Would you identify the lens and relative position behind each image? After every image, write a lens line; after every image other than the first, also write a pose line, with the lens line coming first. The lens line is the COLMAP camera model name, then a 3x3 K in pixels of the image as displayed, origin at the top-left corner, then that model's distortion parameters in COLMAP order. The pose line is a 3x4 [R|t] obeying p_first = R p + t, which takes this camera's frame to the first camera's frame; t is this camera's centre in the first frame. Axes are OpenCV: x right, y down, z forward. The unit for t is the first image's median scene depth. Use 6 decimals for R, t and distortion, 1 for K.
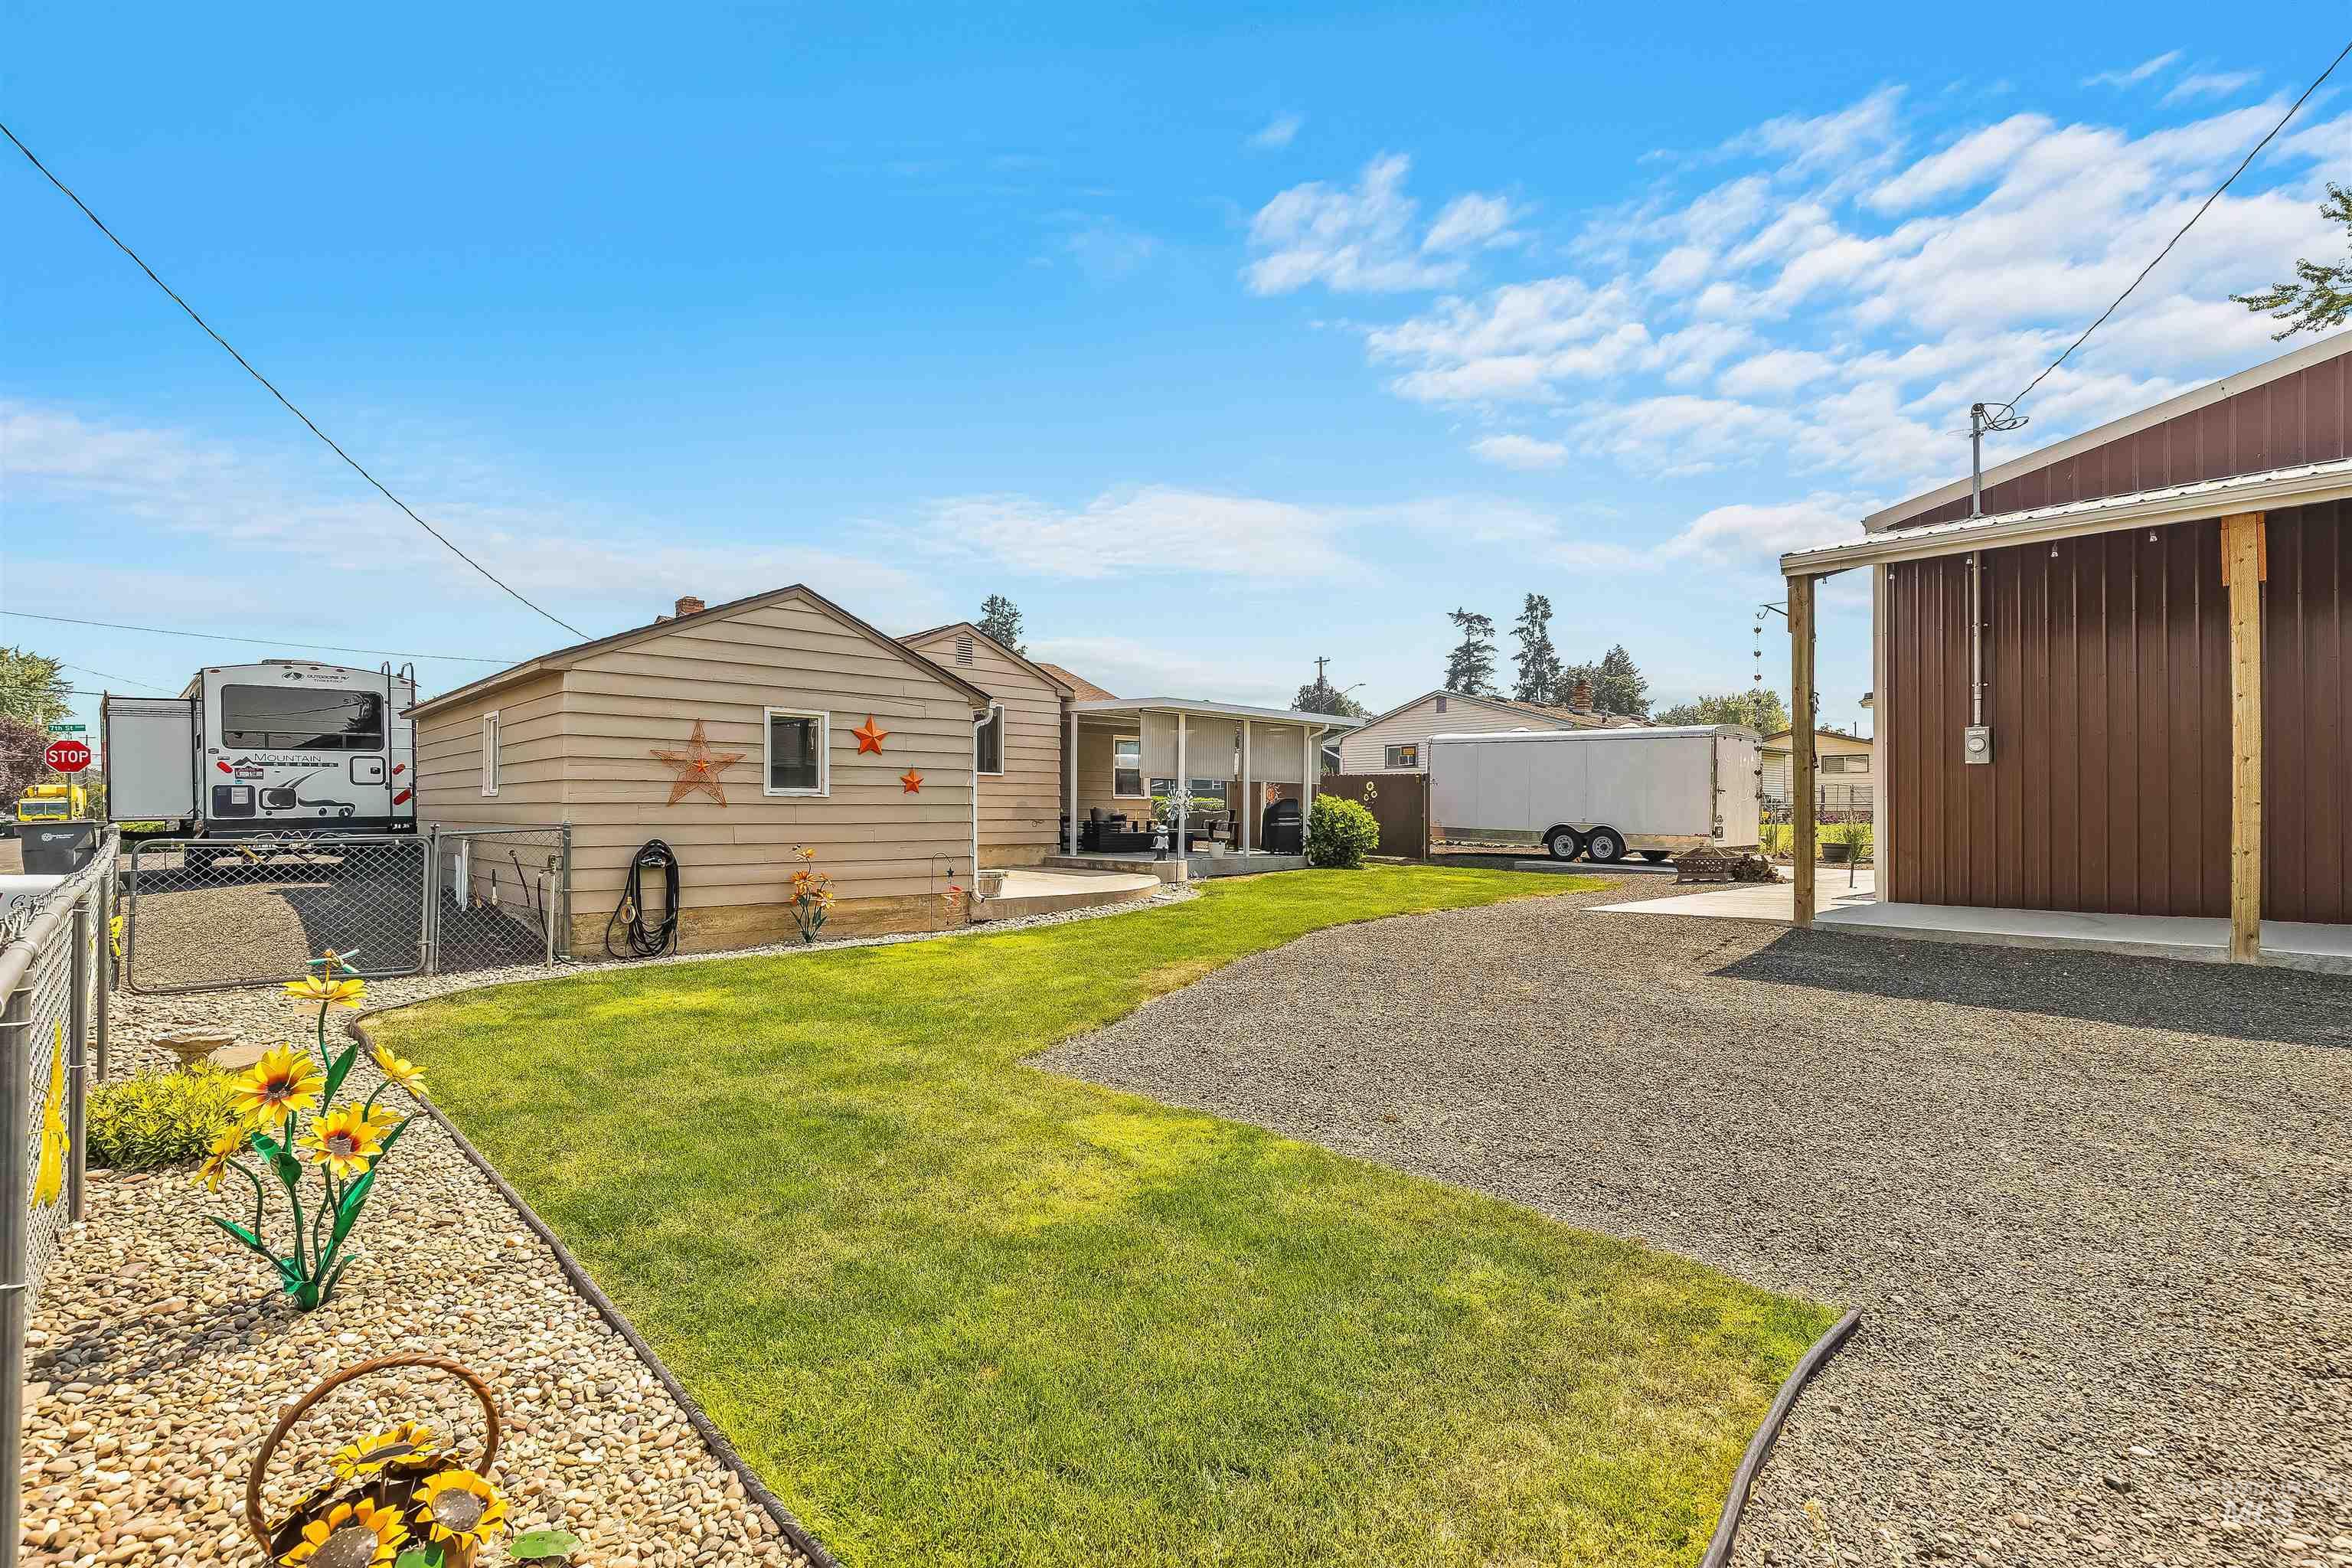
lens RADIAL K [[1075.9, 0, 1182.6], [0, 1075.9, 796.0], [0, 0, 1]] dist [-0.003897, -0.000196]
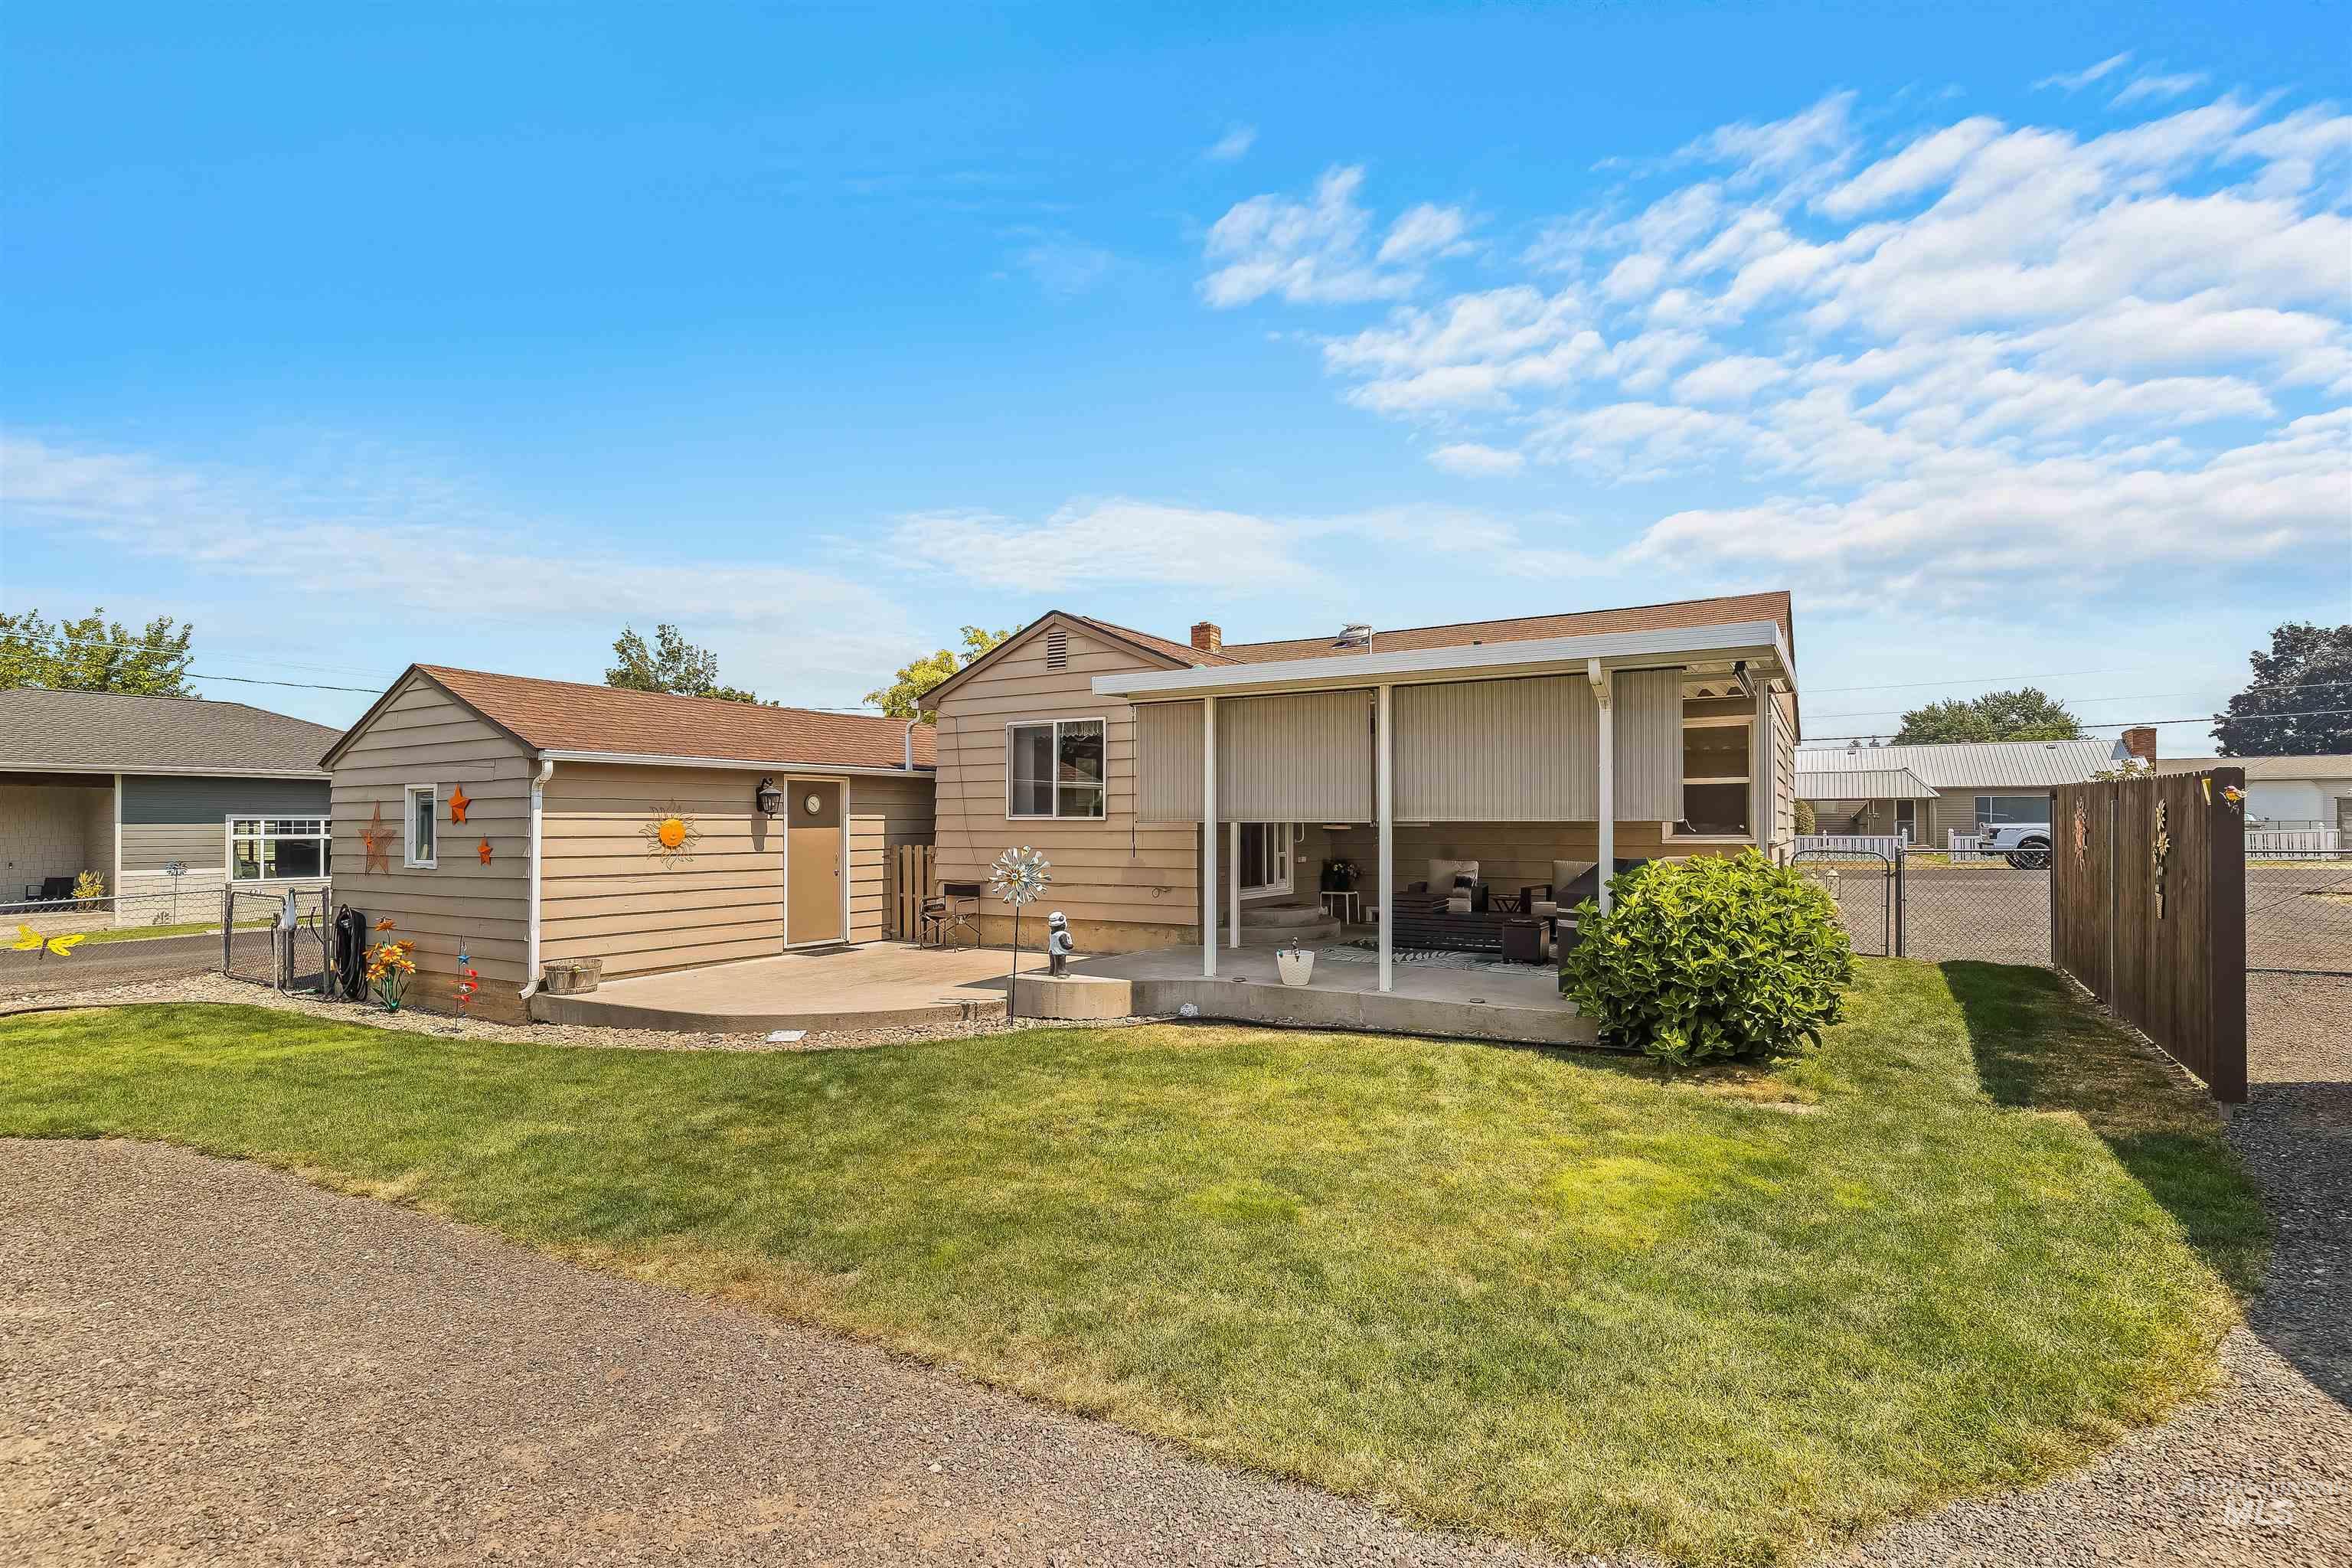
lens RADIAL K [[1066.8, 0, 1201.6], [0, 1066.8, 813.0], [0, 0, 1]] dist [0.000094, 0.008303]
pose [[0.261613, -0.013372, -0.965080, 0.625206], [0.023275, 0.999701, -0.007543, -0.020775], [0.964892, -0.020489, 0.261846, 1.092290]]
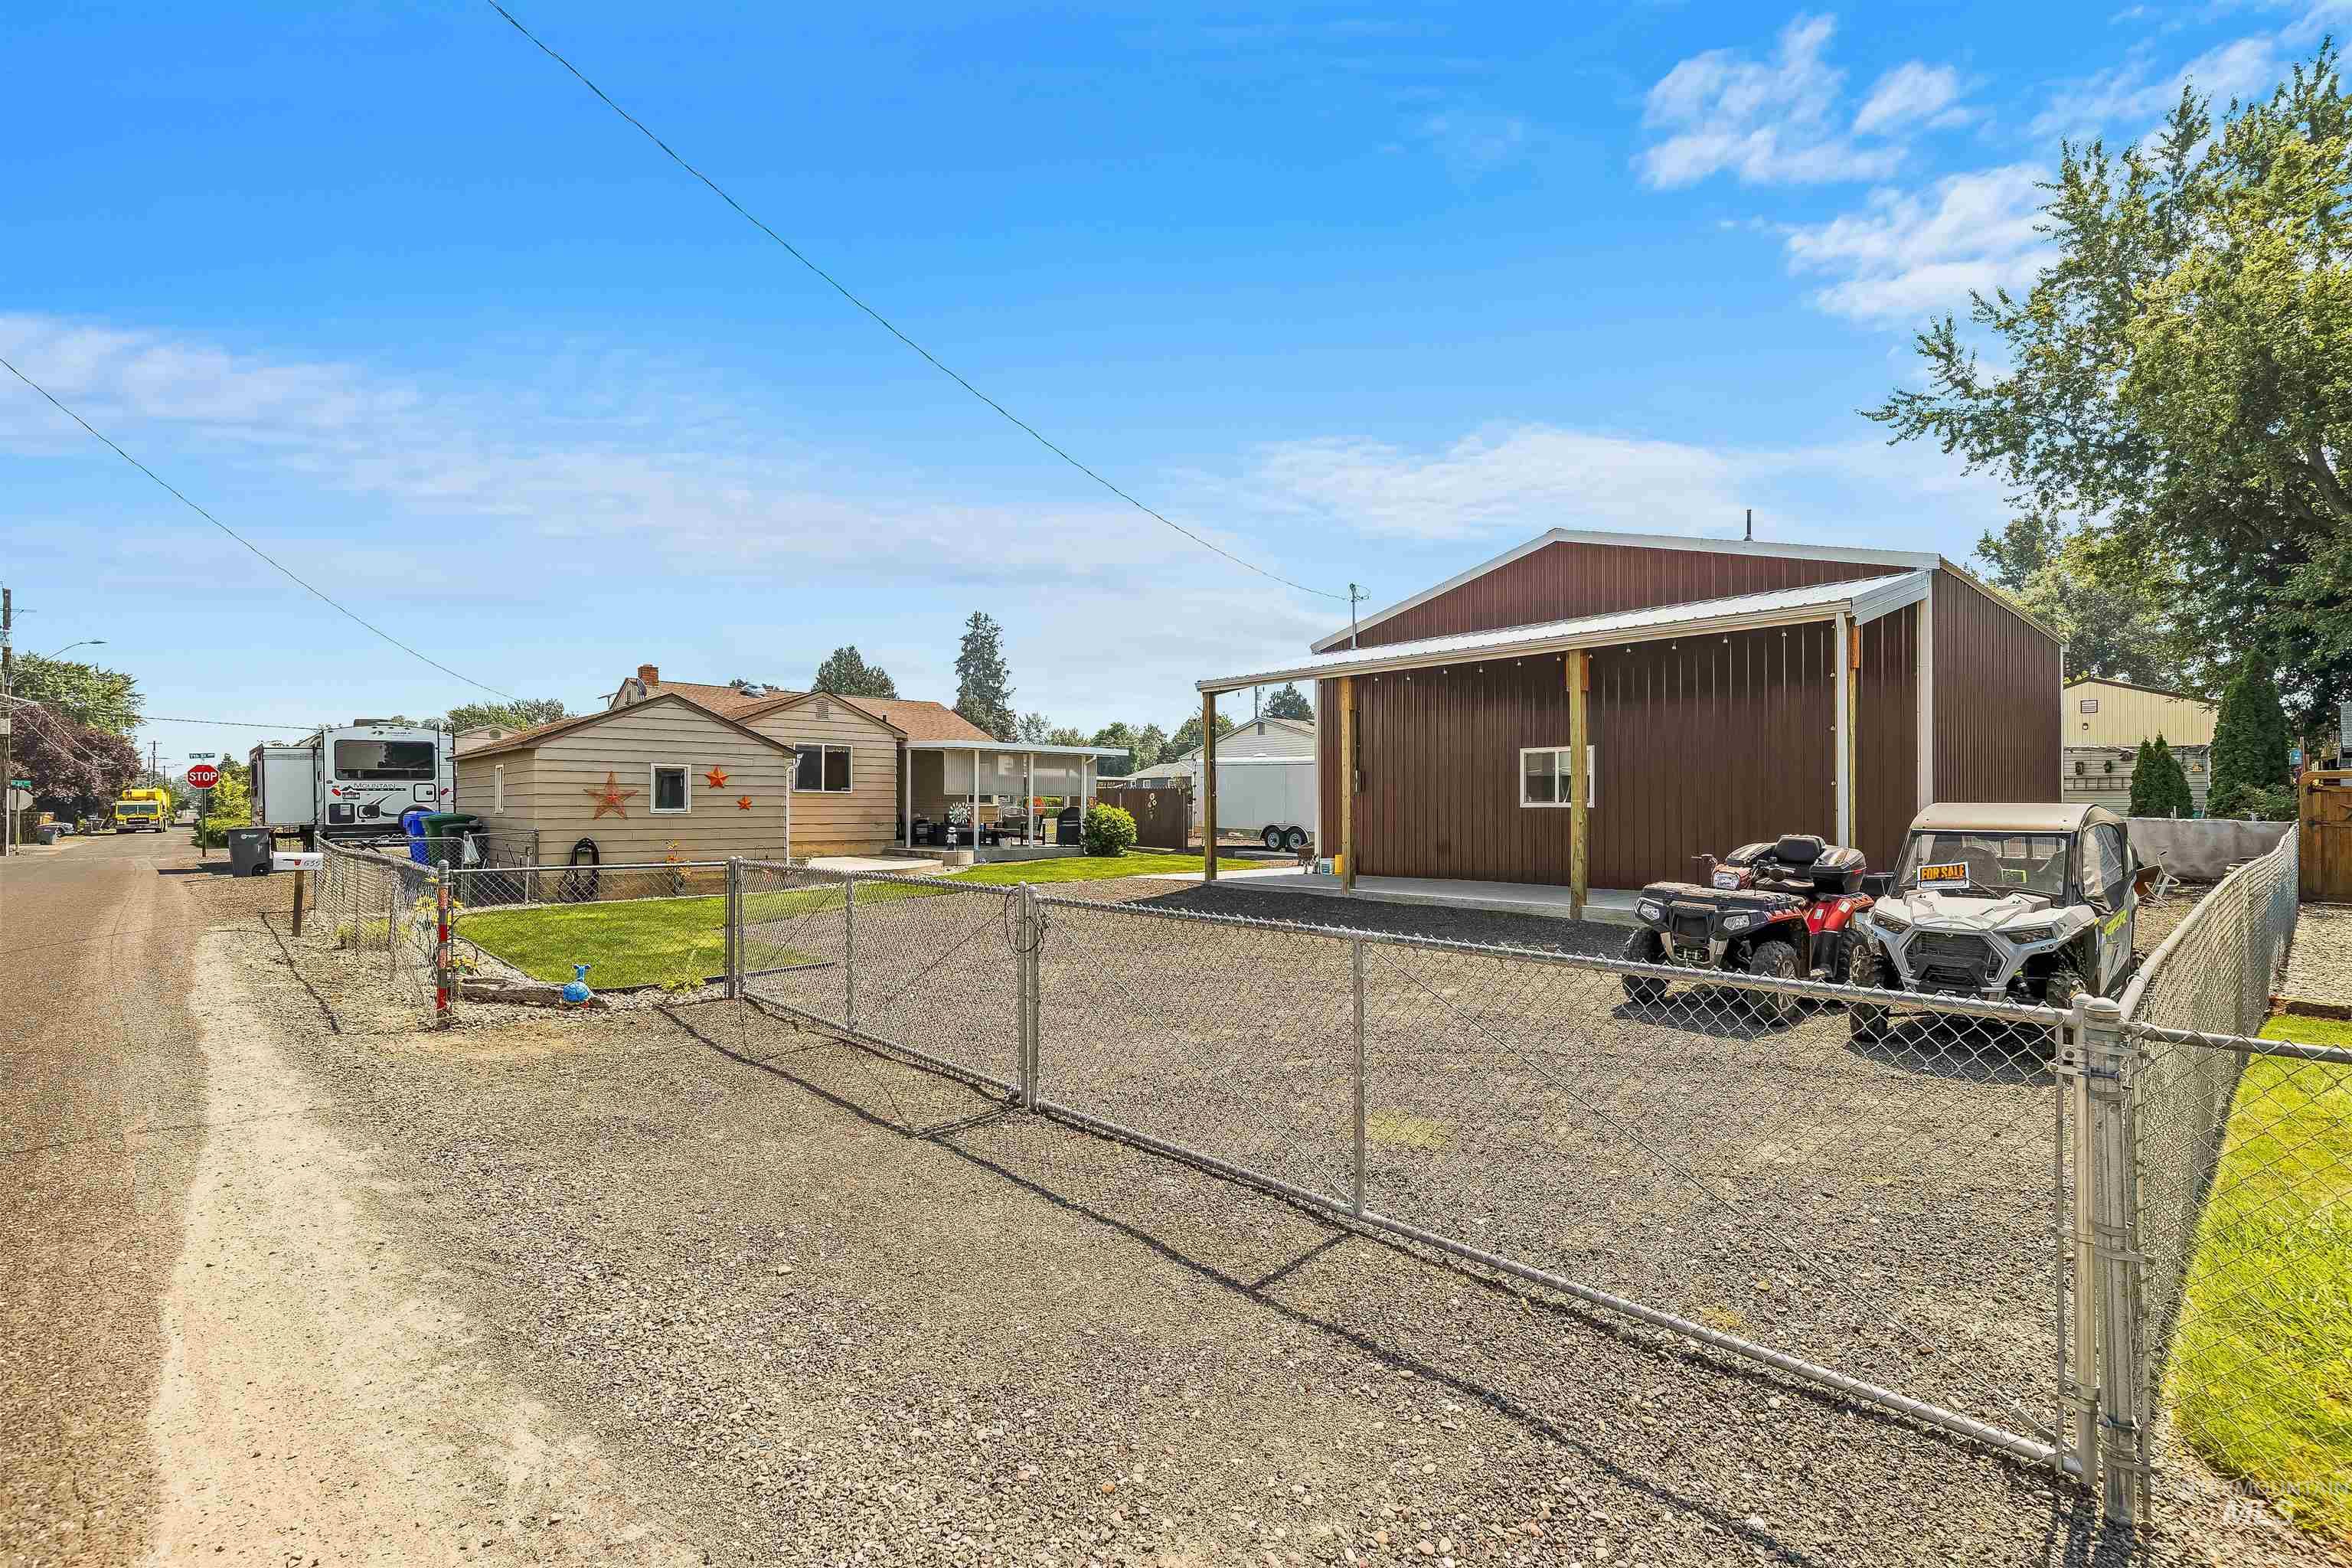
lens RADIAL K [[1075.3, 0, 1202.6], [0, 1075.3, 793.1], [0, 0, 1]] dist [-0.000848, -0.000075]
pose [[0.999939, -0.001963, -0.010858, 0.402668], [0.001992, 0.999994, 0.002658, -0.026900], [0.010853, -0.002679, 0.999938, -0.571237]]
